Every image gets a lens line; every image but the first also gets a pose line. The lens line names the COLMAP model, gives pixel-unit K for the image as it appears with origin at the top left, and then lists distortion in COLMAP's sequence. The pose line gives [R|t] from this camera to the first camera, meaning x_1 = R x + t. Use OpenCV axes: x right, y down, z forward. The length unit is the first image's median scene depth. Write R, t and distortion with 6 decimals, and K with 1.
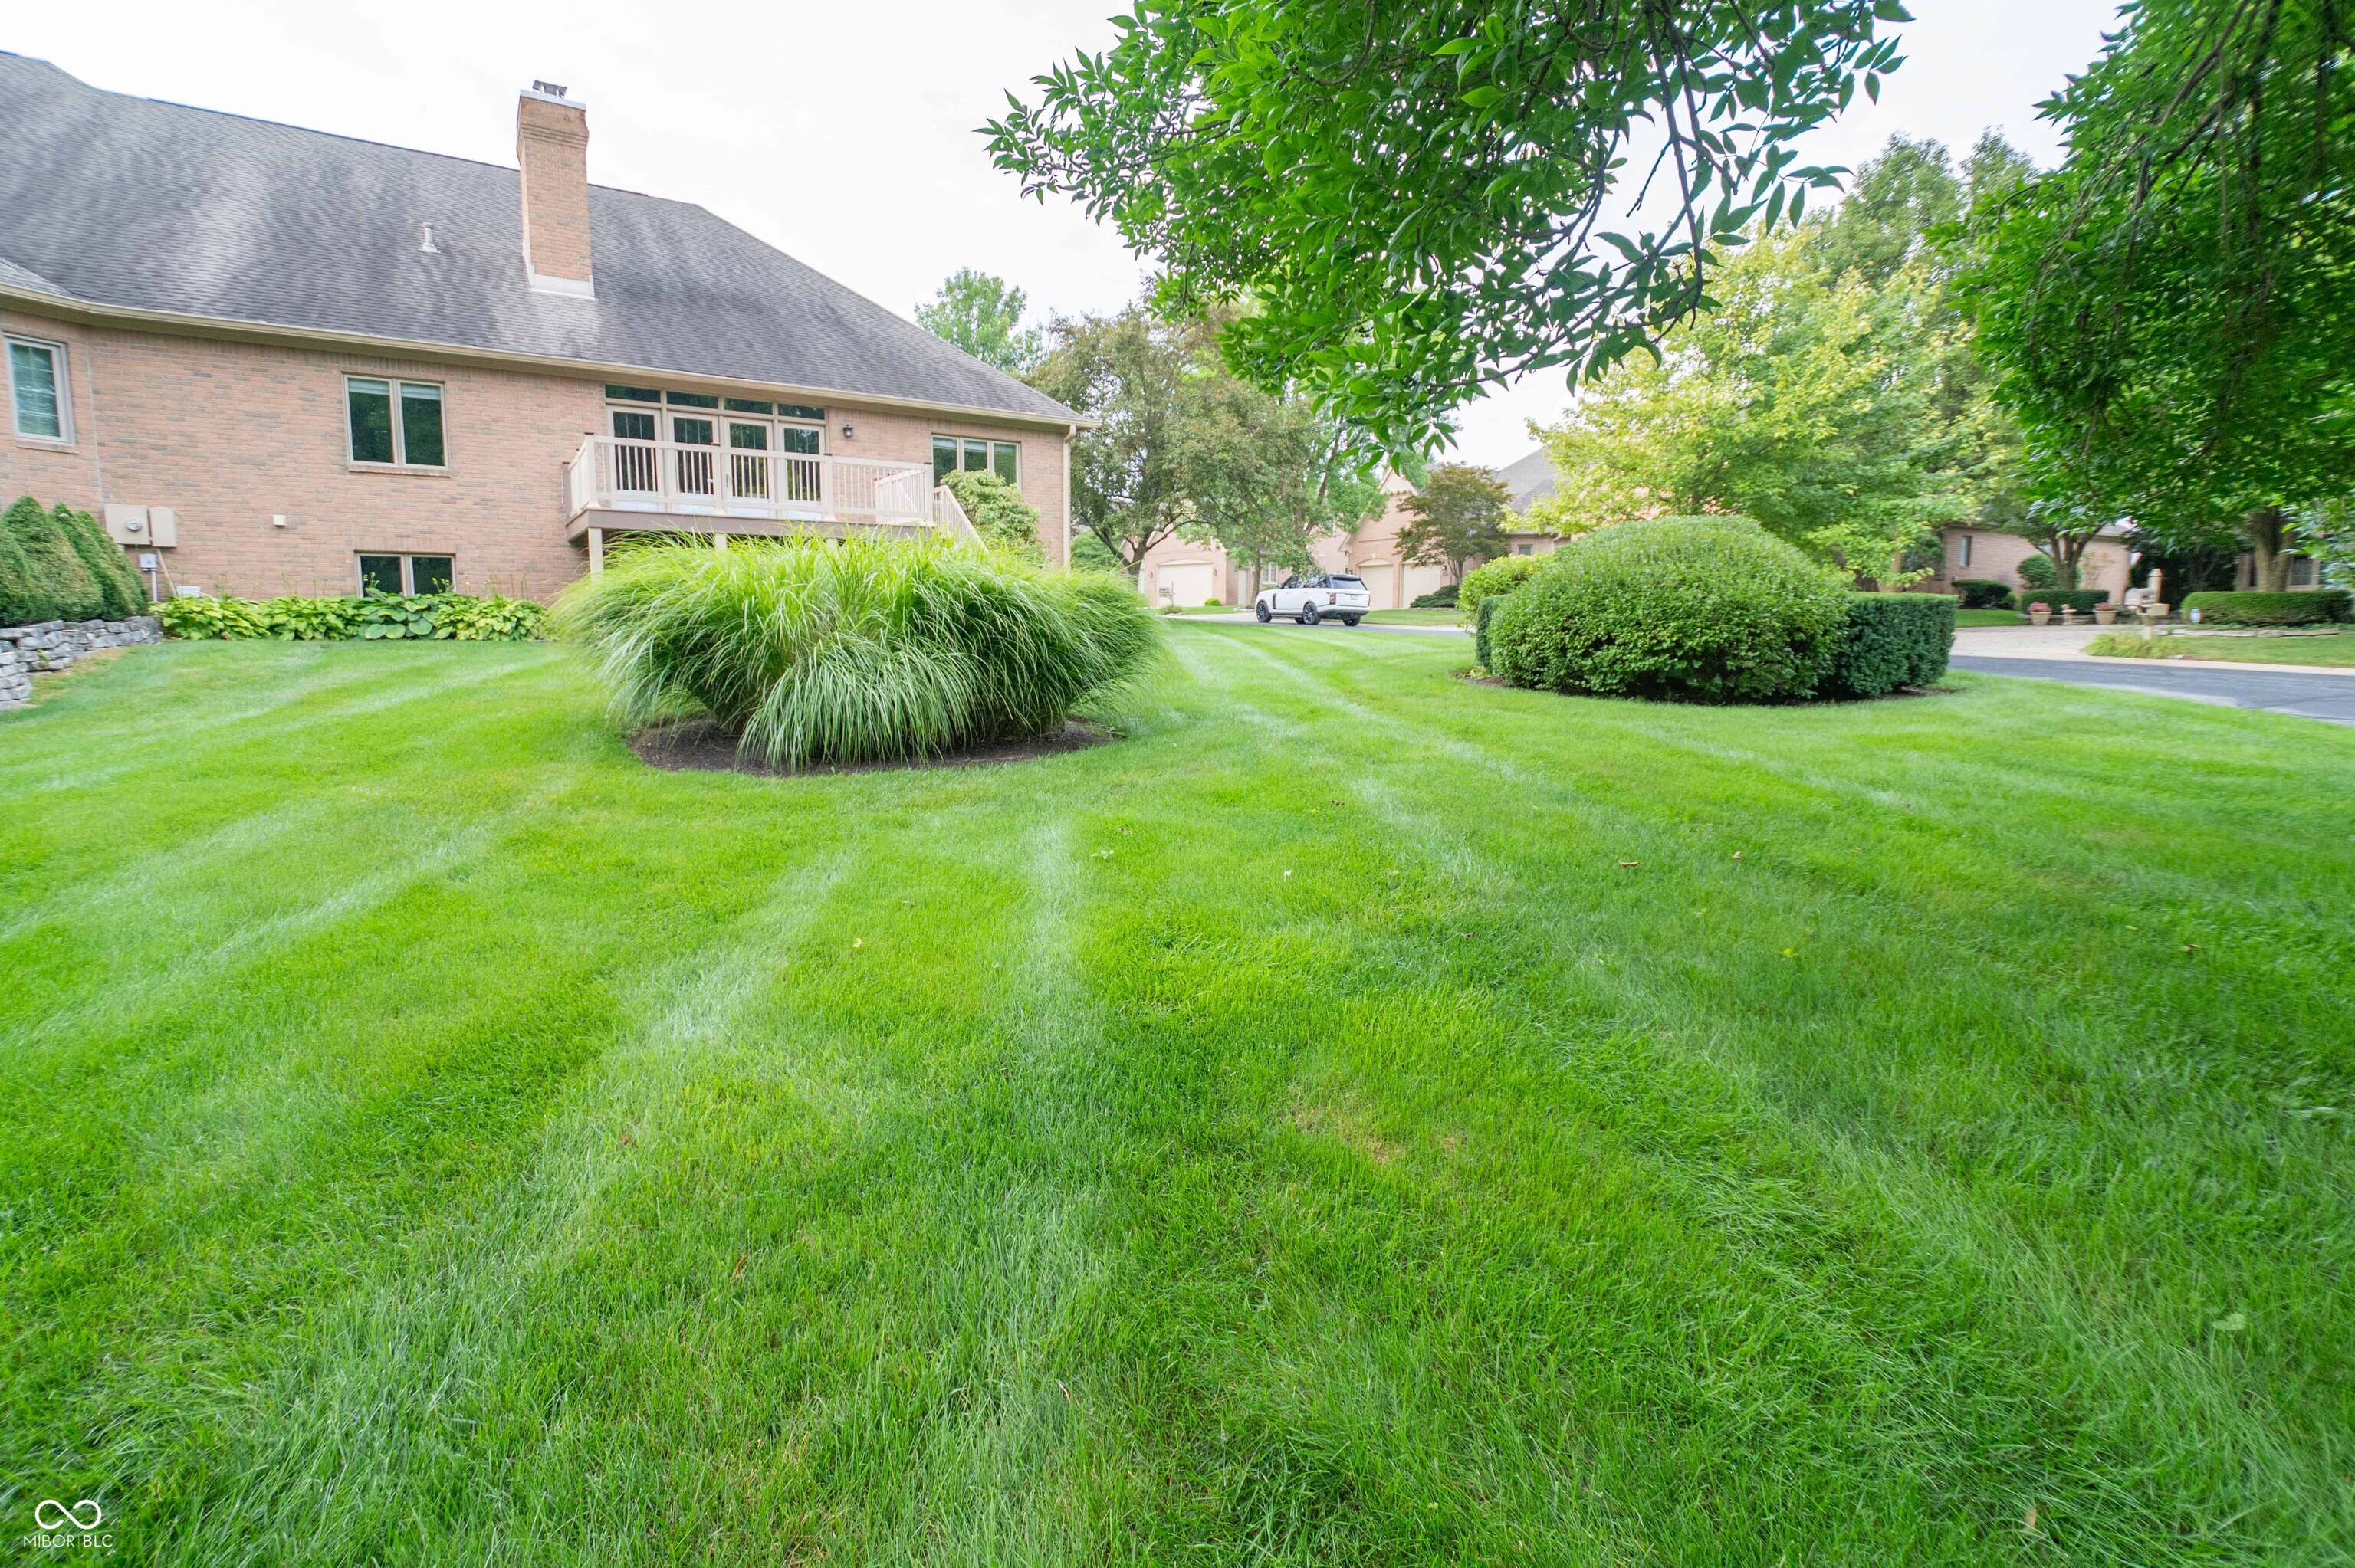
lens RADIAL K [[1081.1, 0, 1180.1], [0, 1081.1, 800.4], [0, 0, 1]] dist [0.029780, -0.019034]
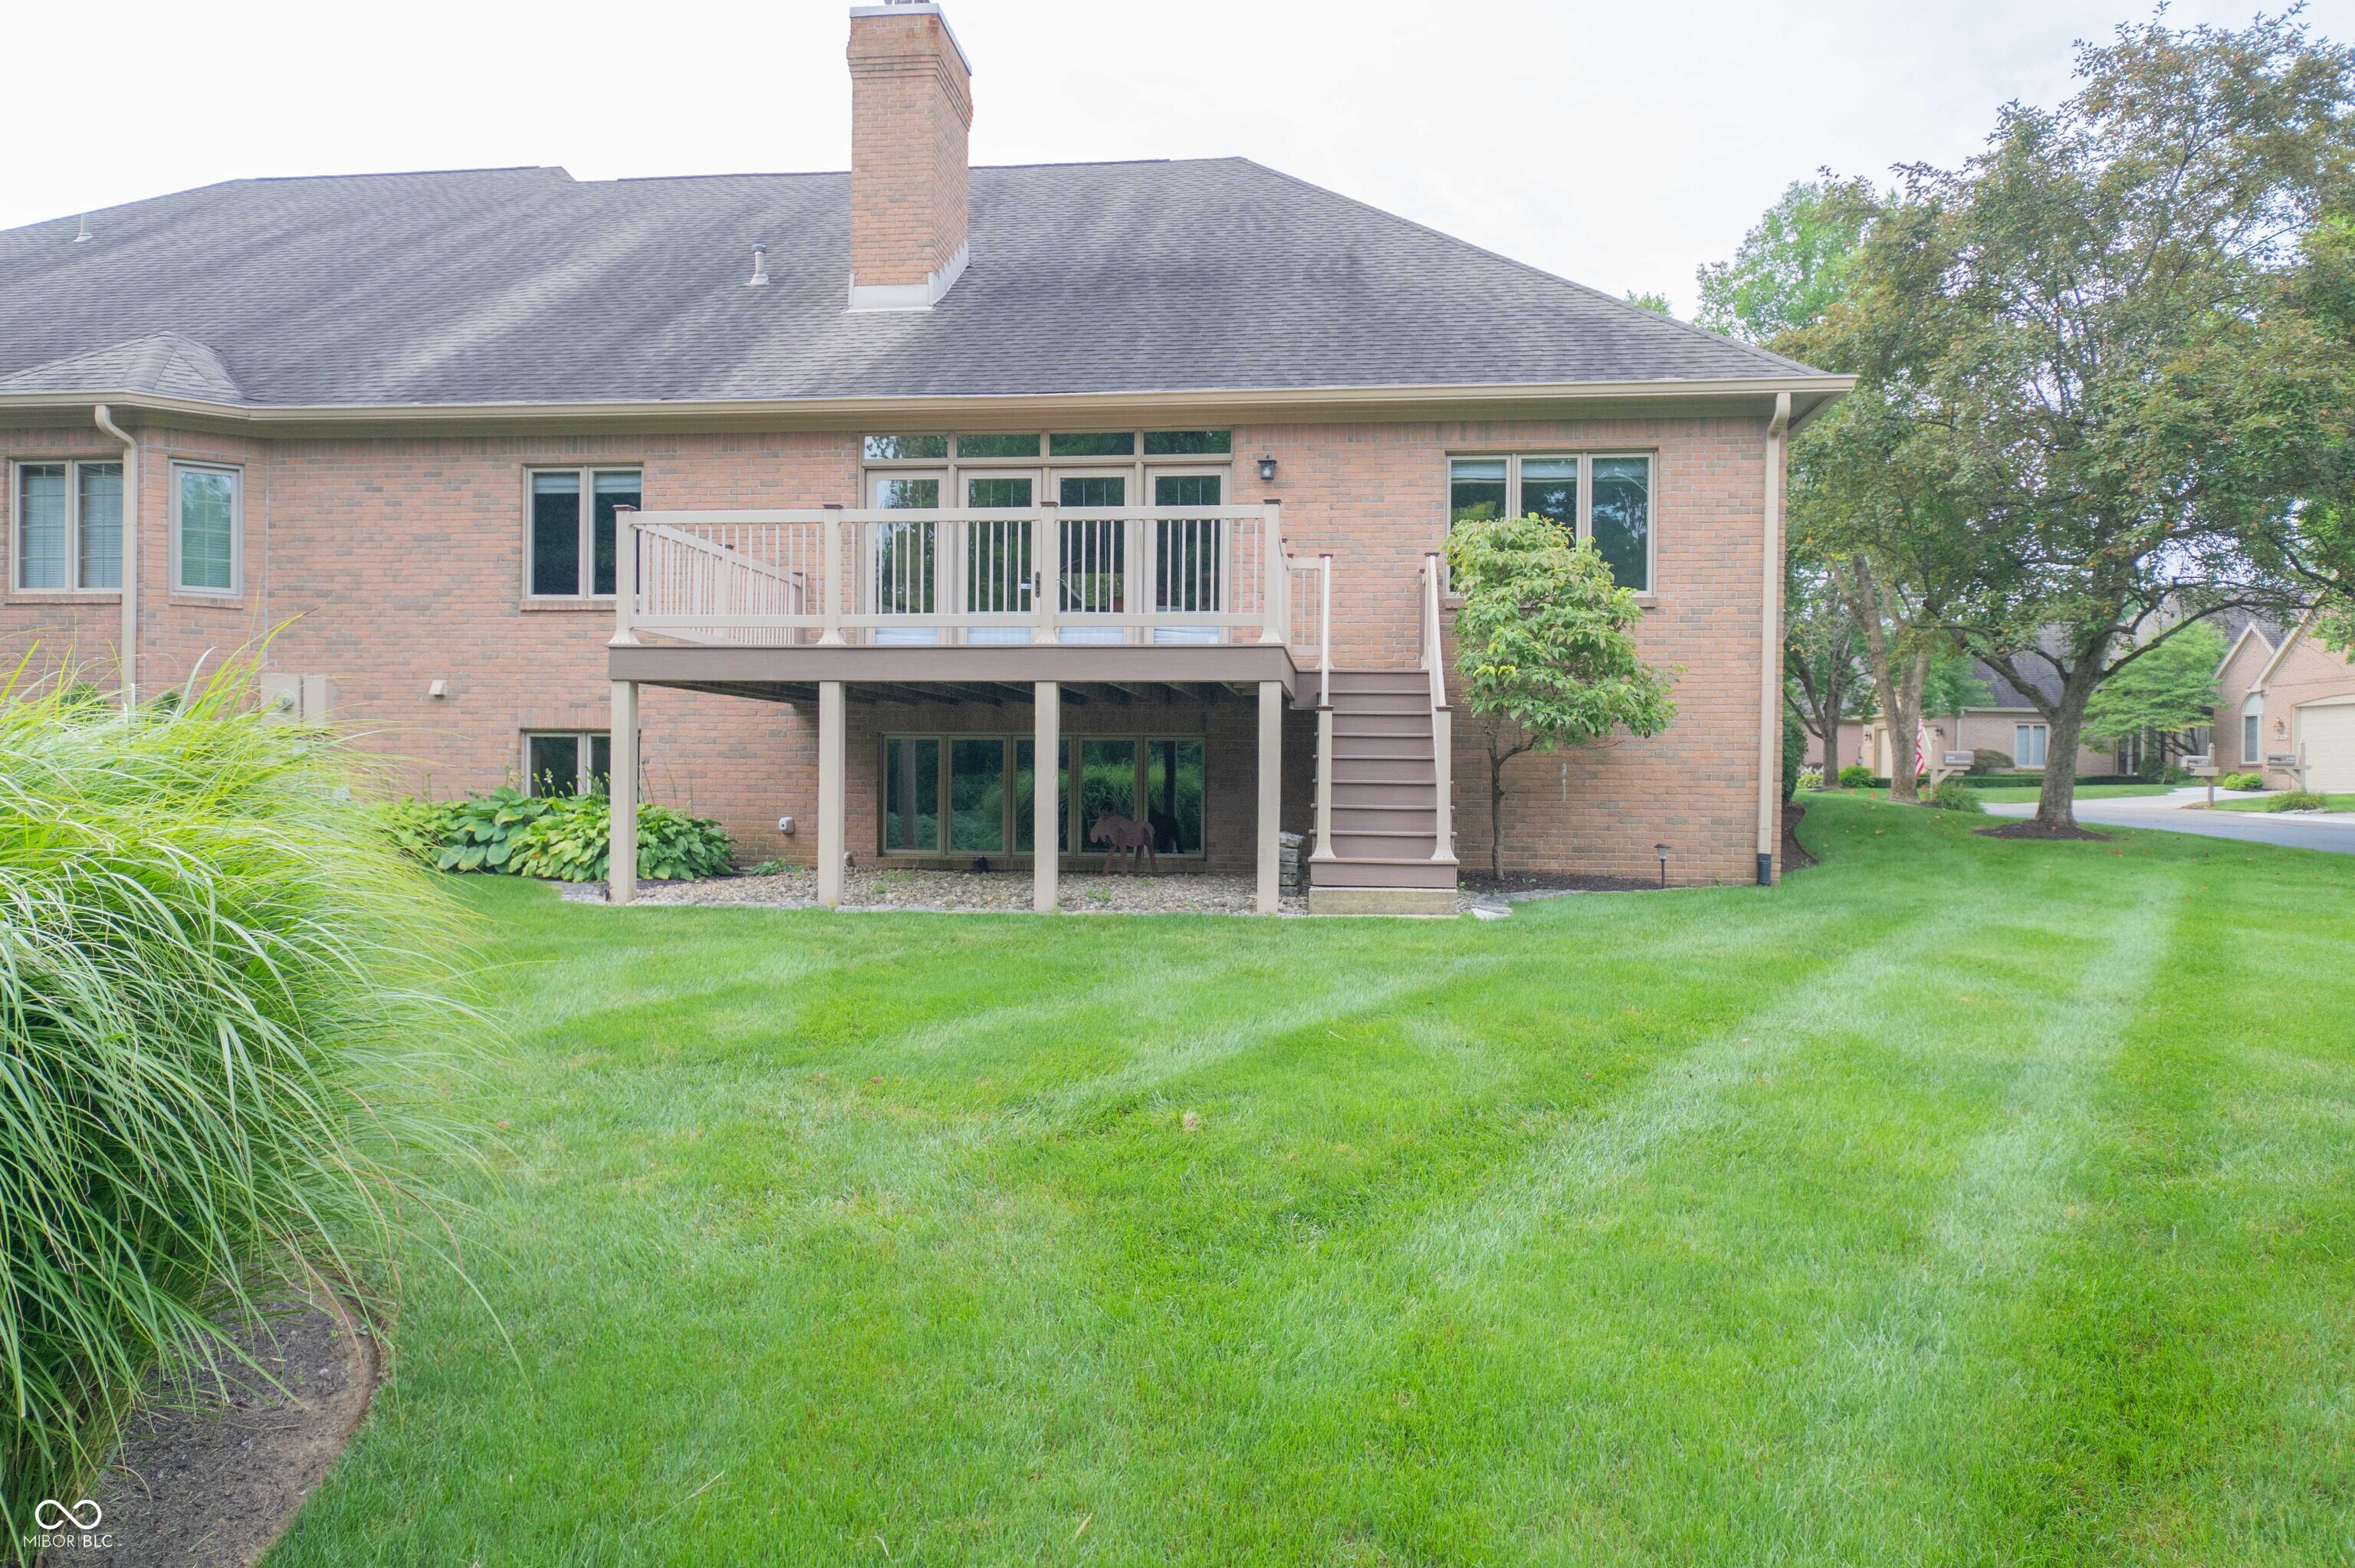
lens RADIAL K [[1517.9, 0, 1179.9], [0, 1517.9, 810.5], [0, 0, 1]] dist [0.015737, 0.000786]
pose [[0.775369, 0.020679, -0.631170, 0.124122], [-0.109094, 0.988823, -0.101621, -0.128929], [0.622014, 0.147650, 0.768959, 0.545541]]
